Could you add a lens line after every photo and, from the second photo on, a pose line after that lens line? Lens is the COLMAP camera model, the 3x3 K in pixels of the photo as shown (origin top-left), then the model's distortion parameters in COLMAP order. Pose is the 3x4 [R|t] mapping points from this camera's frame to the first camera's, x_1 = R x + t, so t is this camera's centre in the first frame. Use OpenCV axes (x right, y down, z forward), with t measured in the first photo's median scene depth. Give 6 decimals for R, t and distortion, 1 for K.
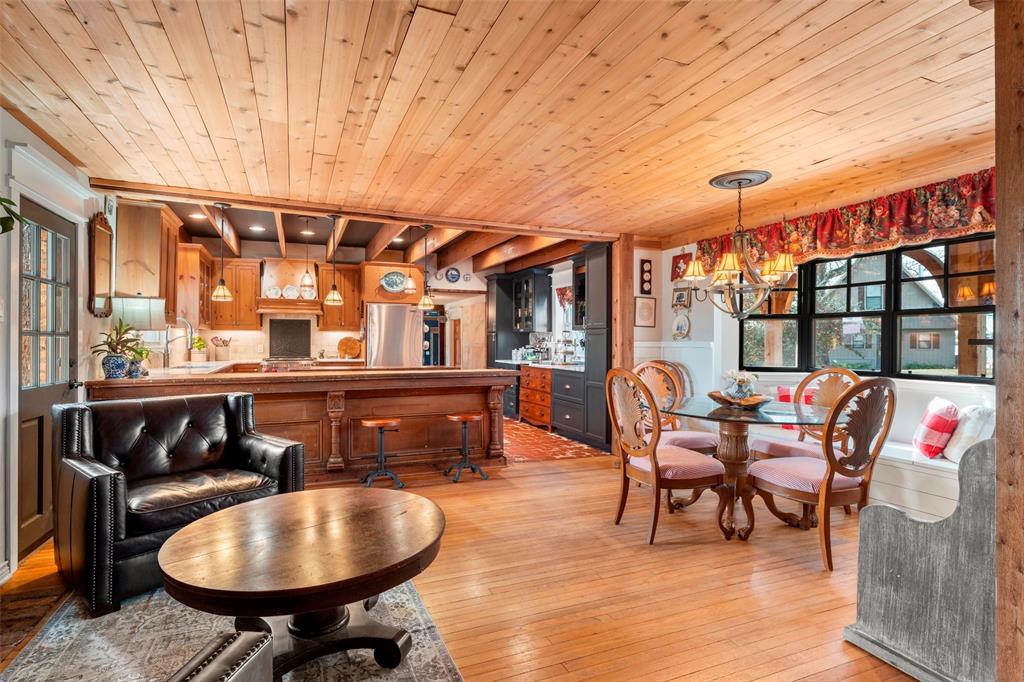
lens RADIAL K [[515.8, 0, 512.0], [0, 515.8, 341.0], [0, 0, 1]] dist [-0.001148, -0.000598]
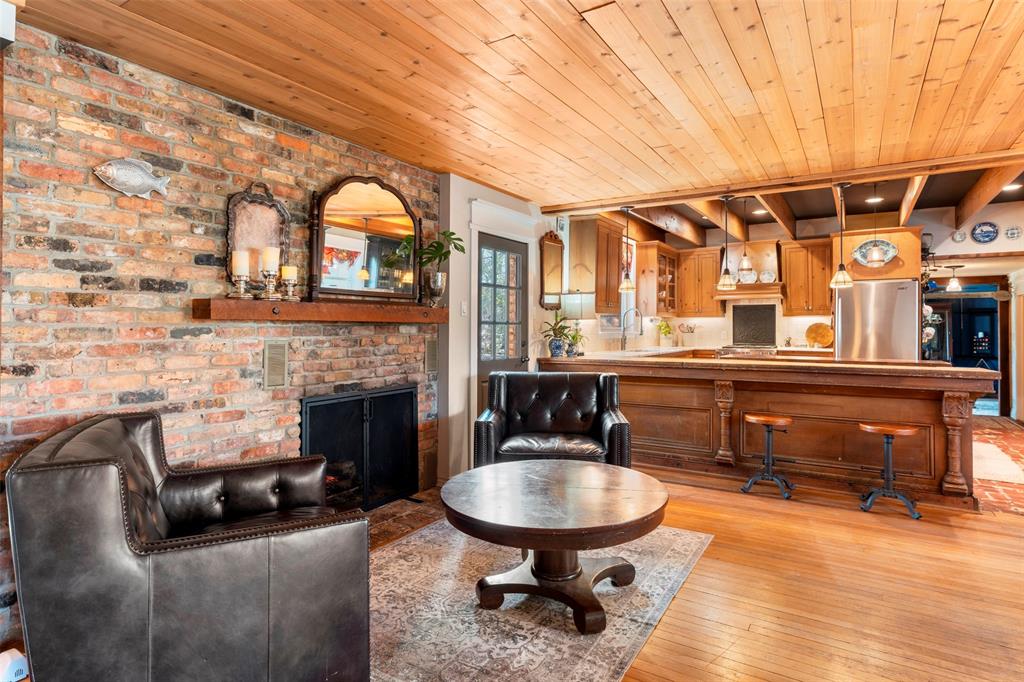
lens RADIAL K [[550.6, 0, 511.0], [0, 550.6, 323.9], [0, 0, 1]] dist [0.002323, -0.000429]
pose [[0.569685, -0.007100, -0.821833, 0.266252], [0.002220, 0.999972, -0.007100, -0.000792], [0.821860, 0.002220, 0.569685, 0.095247]]
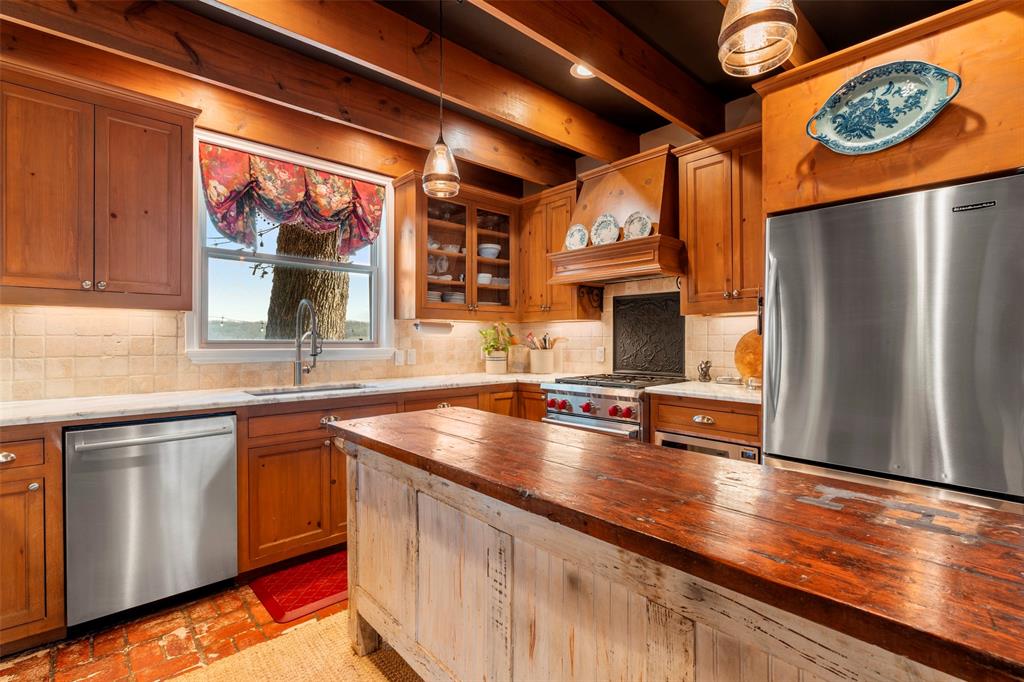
lens RADIAL K [[469.5, 0, 507.3], [0, 469.5, 339.8], [0, 0, 1]] dist [-0.001781, -0.000210]
pose [[0.327584, -0.001452, -0.944821, -0.115368], [0.002394, 0.999997, -0.000707, 0.000663], [0.944819, -0.002030, 0.327586, 1.311150]]
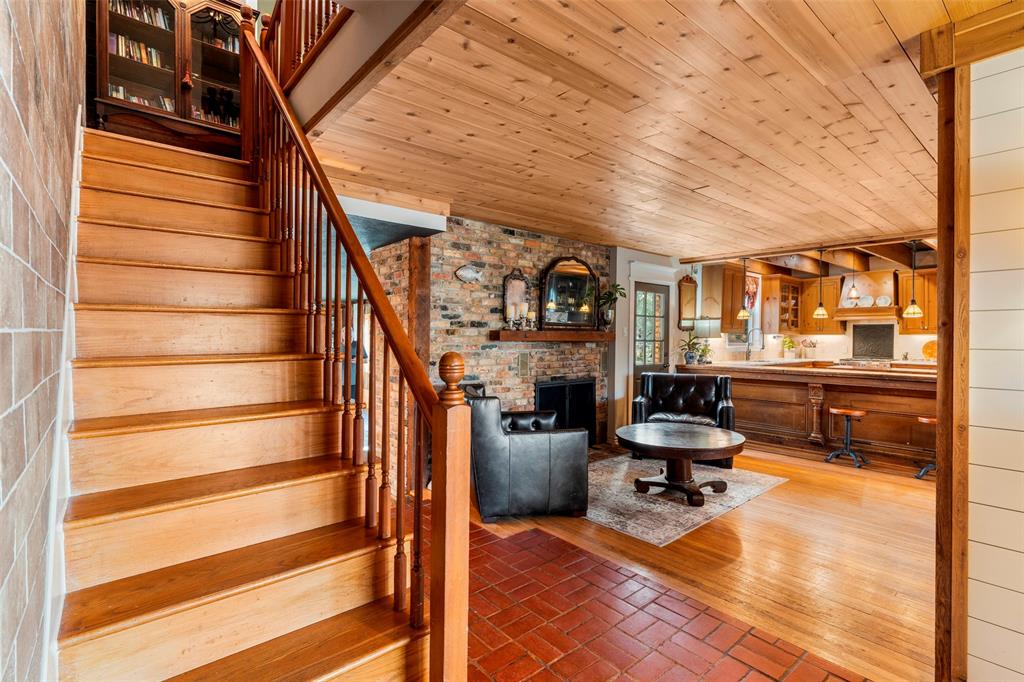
lens RADIAL K [[478.9, 0, 509.2], [0, 478.9, 339.2], [0, 0, 1]] dist [0.000064, -0.000307]
pose [[0.296134, 0.005144, -0.955132, 0.591016], [-0.004537, 0.999982, 0.003978, -0.018077], [0.955136, 0.003156, 0.296152, -0.117709]]
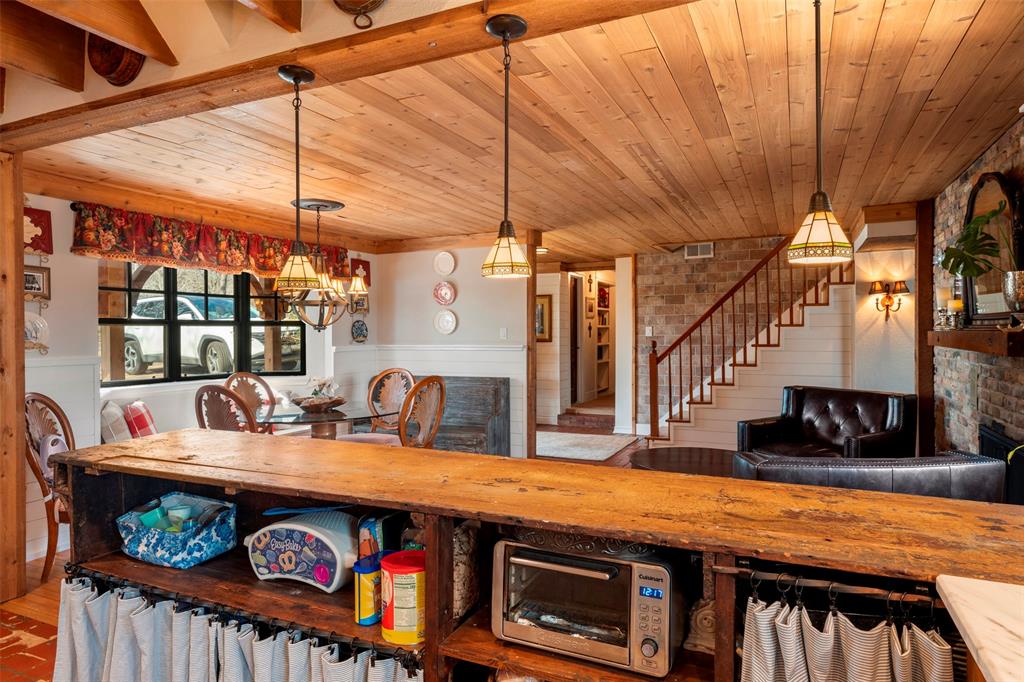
lens RADIAL K [[616.0, 0, 512.0], [0, 616.0, 341.0], [0, 0, 1]] dist [0.000550, -0.000211]
pose [[-0.670182, -0.012601, 0.742089, -0.668859], [0.001136, 0.999837, 0.018004, -0.035314], [-0.742196, 0.012909, -0.670059, 1.293033]]
